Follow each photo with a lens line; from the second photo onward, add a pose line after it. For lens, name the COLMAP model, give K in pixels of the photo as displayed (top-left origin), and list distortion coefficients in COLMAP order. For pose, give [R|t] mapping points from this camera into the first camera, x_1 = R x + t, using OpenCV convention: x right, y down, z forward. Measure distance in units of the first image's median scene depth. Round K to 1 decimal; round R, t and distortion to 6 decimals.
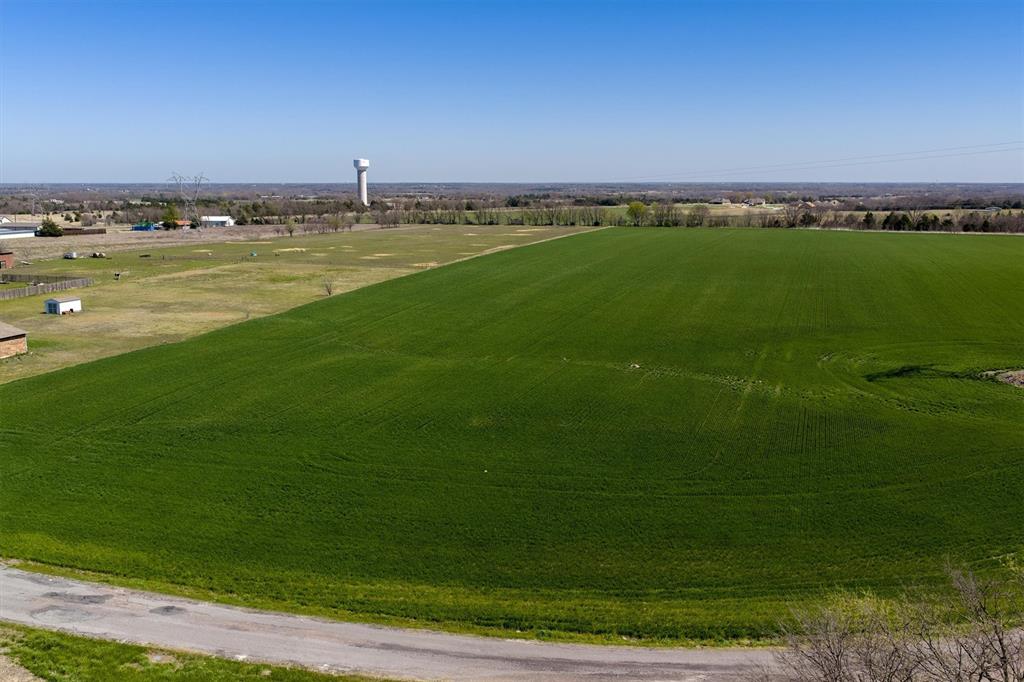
lens RADIAL K [[872.0, 0, 512.9], [0, 872.0, 335.8], [0, 0, 1]] dist [0.021717, -0.035491]
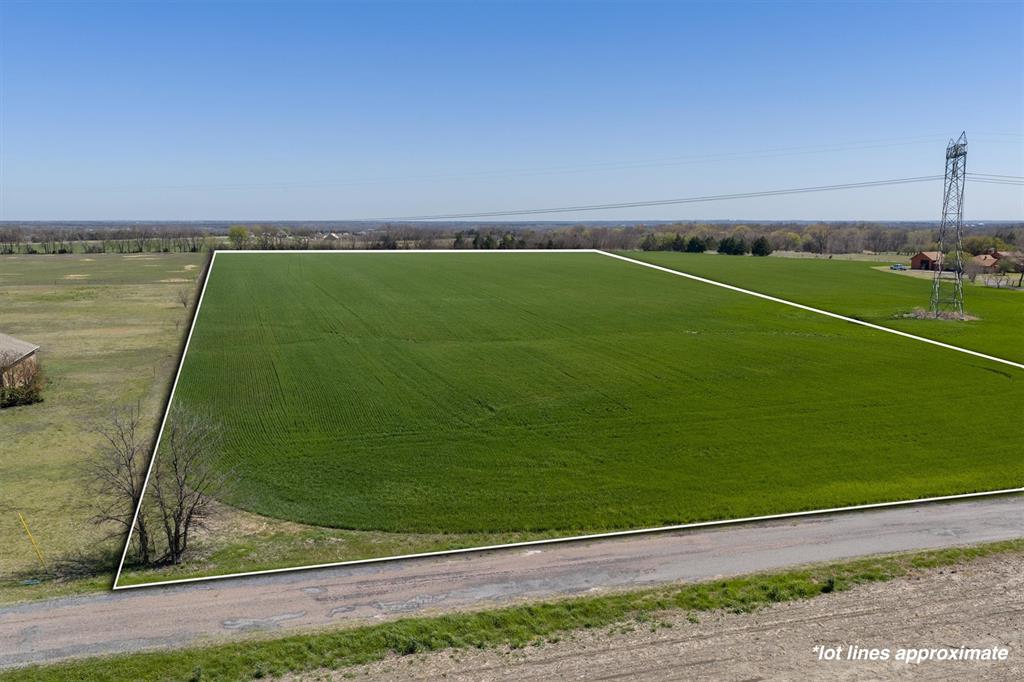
lens RADIAL K [[872.0, 0, 512.9], [0, 872.0, 335.8], [0, 0, 1]] dist [0.021717, -0.035491]
pose [[0.828074, -0.072836, 0.555867, -0.333500], [0.097184, 0.995163, -0.014377, 0.017914], [-0.552131, 0.065927, 0.831147, 0.124268]]
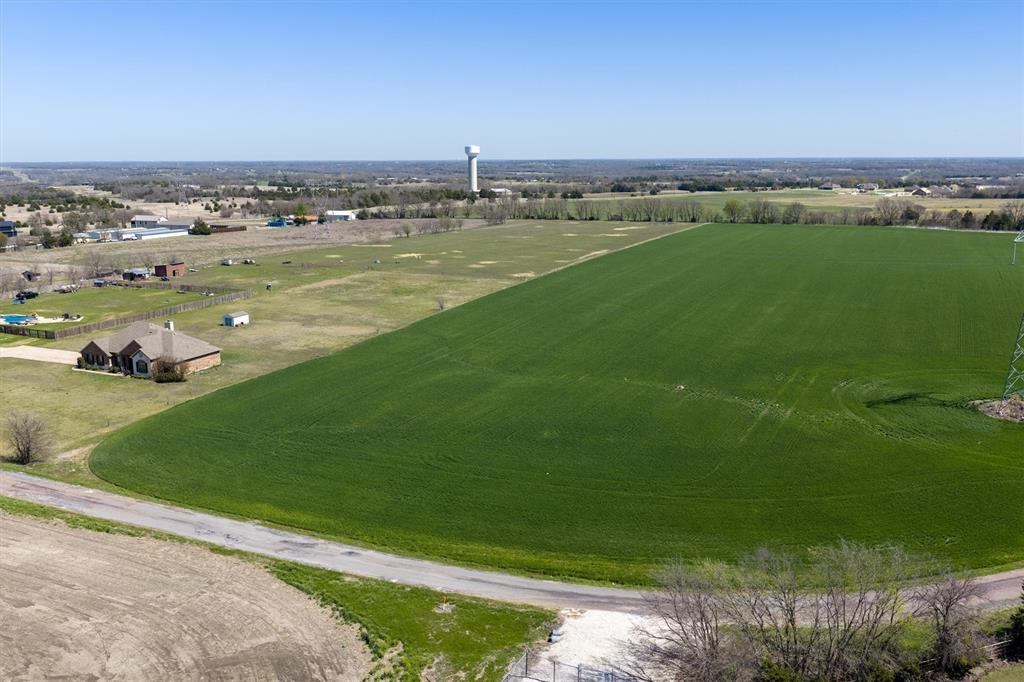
lens RADIAL K [[872.0, 0, 512.9], [0, 872.0, 335.8], [0, 0, 1]] dist [0.021717, -0.035491]
pose [[0.992317, 0.021161, -0.121899, 0.027608], [-0.017804, 0.999434, 0.028560, -0.037753], [0.122434, -0.026171, 0.992132, -0.145617]]
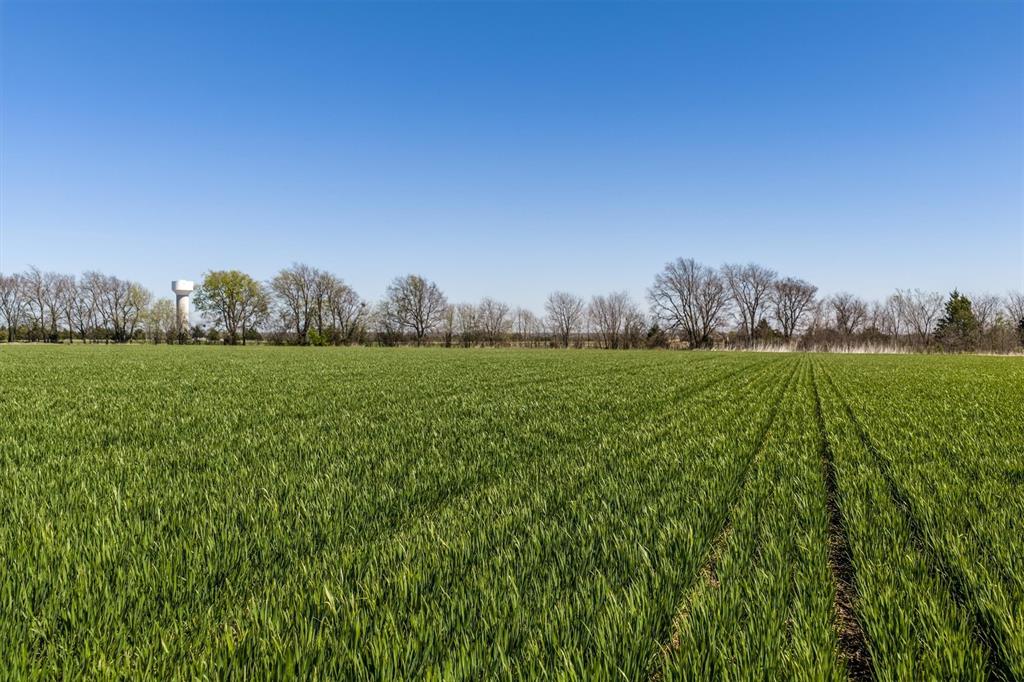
lens RADIAL K [[852.7, 0, 512.0], [0, 852.7, 341.0], [0, 0, 1]] dist [0.010426, -0.017535]
pose [[0.999933, 0.008466, -0.007947, 0.567914], [-0.009697, 0.985319, -0.170449, -0.166703], [0.006387, 0.170515, 0.985334, 1.565393]]
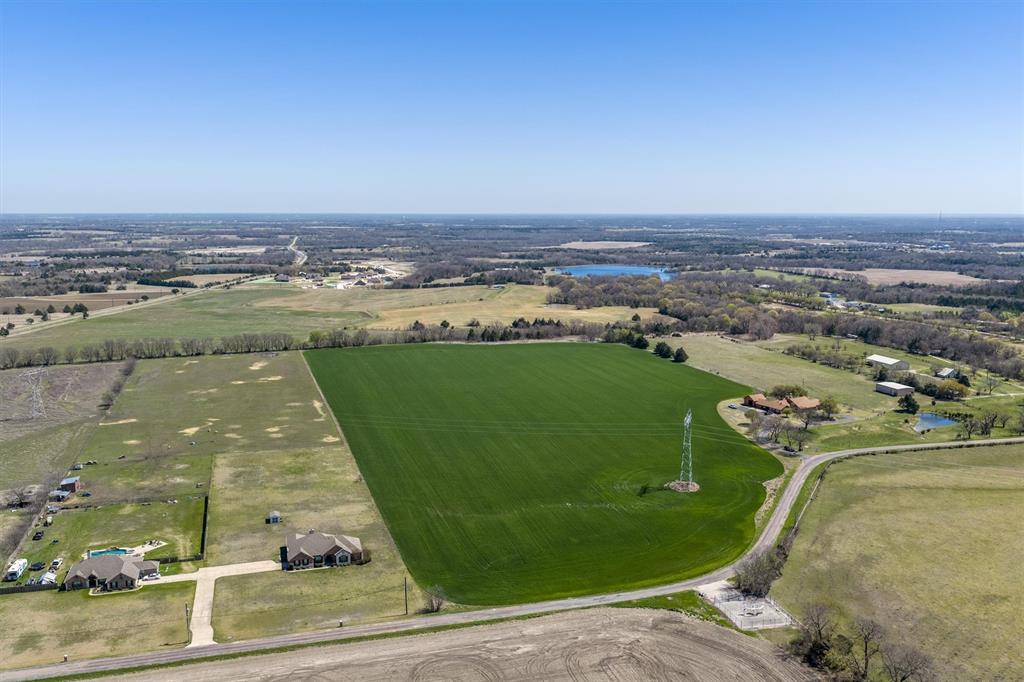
lens RADIAL K [[872.0, 0, 512.9], [0, 872.0, 335.8], [0, 0, 1]] dist [0.021717, -0.035491]
pose [[0.832919, -0.080554, 0.547501, -0.771050], [0.094942, 0.995481, 0.002029, -0.271345], [-0.545190, 0.050291, 0.836803, -0.644563]]
